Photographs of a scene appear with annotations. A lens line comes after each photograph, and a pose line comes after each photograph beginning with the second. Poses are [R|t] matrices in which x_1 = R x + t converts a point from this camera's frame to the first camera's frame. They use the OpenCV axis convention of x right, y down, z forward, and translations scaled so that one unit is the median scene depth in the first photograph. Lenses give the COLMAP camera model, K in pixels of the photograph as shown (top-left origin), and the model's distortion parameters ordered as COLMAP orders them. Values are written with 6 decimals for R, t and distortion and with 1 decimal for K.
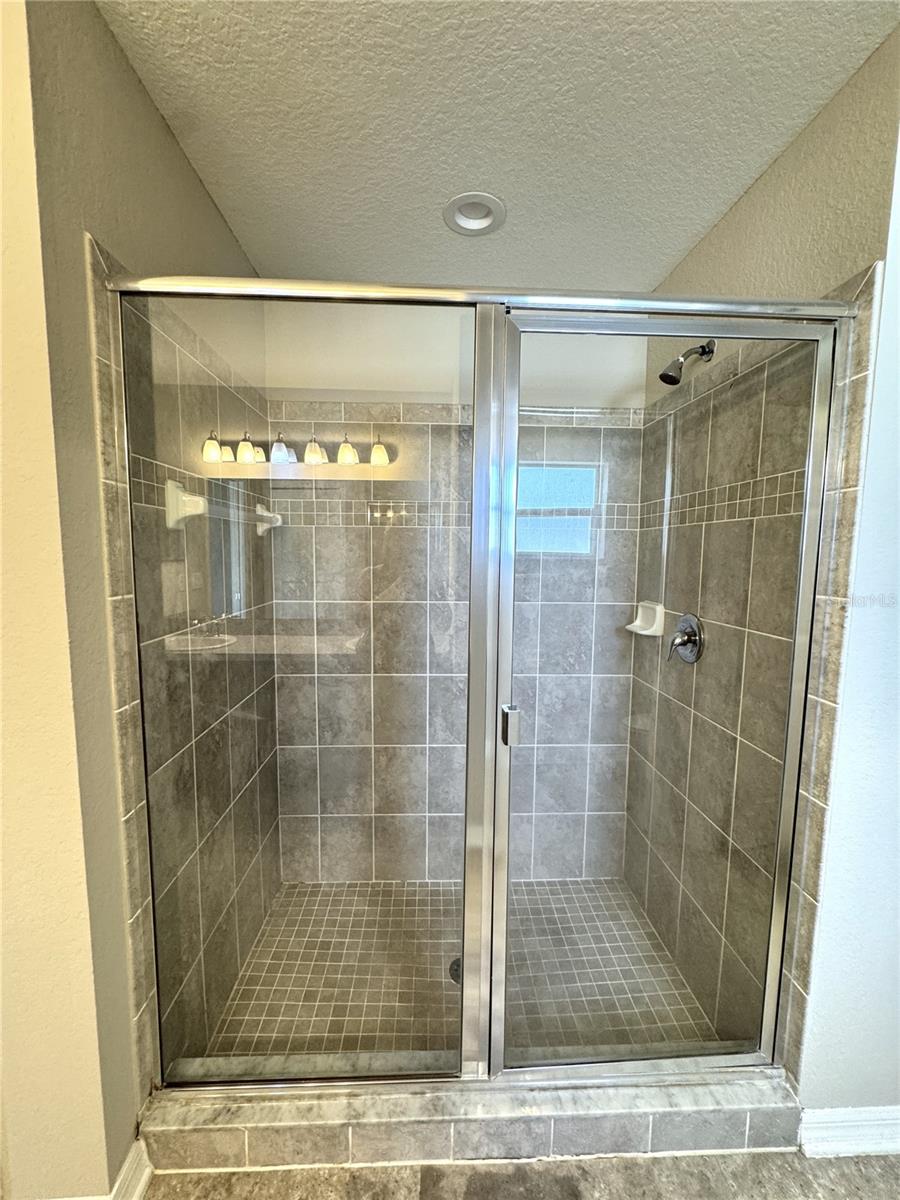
lens RADIAL K [[478.0, 0, 449.9], [0, 478.0, 599.6], [0, 0, 1]] dist [-0.004546, 0.001435]
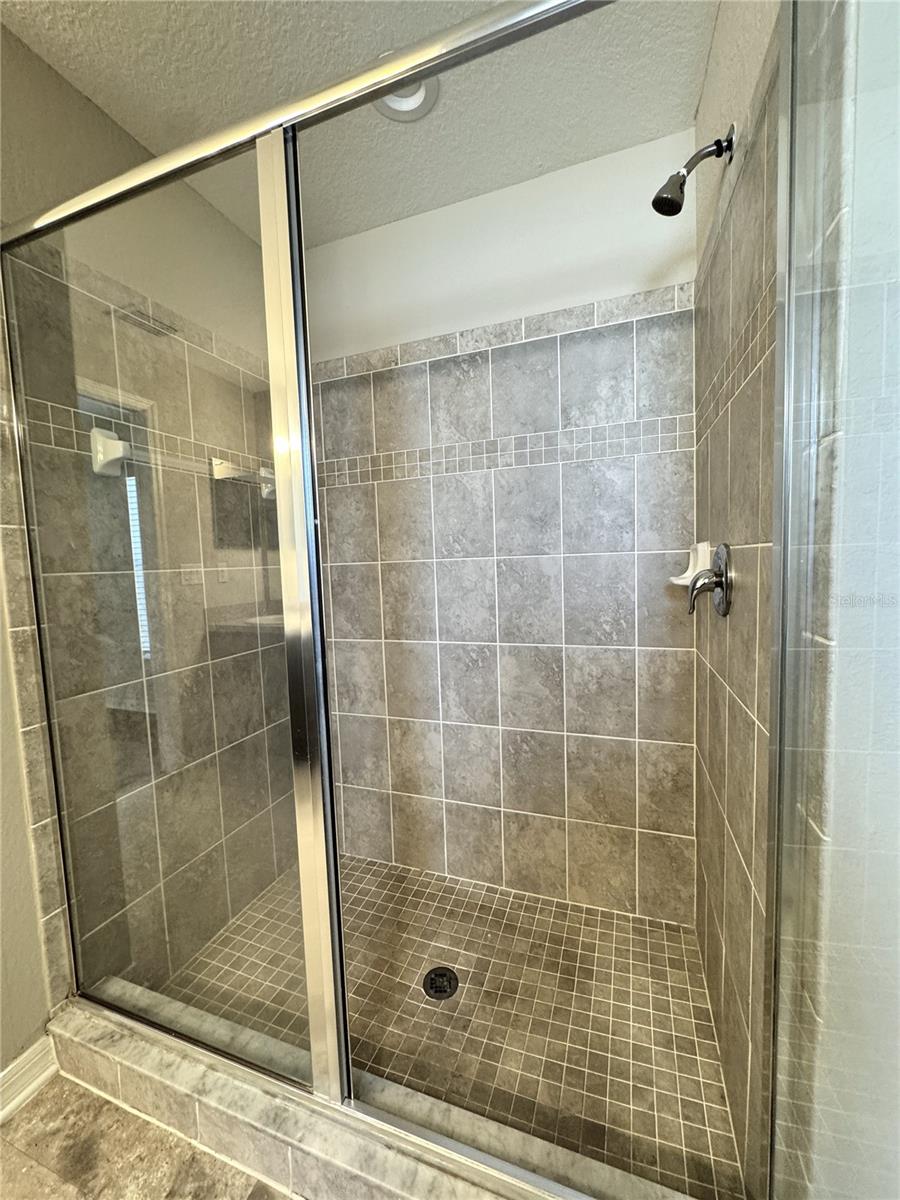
lens RADIAL K [[478.0, 0, 446.8], [0, 478.0, 598.3], [0, 0, 1]] dist [-0.004546, 0.001435]
pose [[0.923034, -0.013670, -0.384474, 0.322250], [0.007996, 0.999834, -0.016351, 0.092032], [0.384634, 0.012019, 0.922991, 0.182366]]
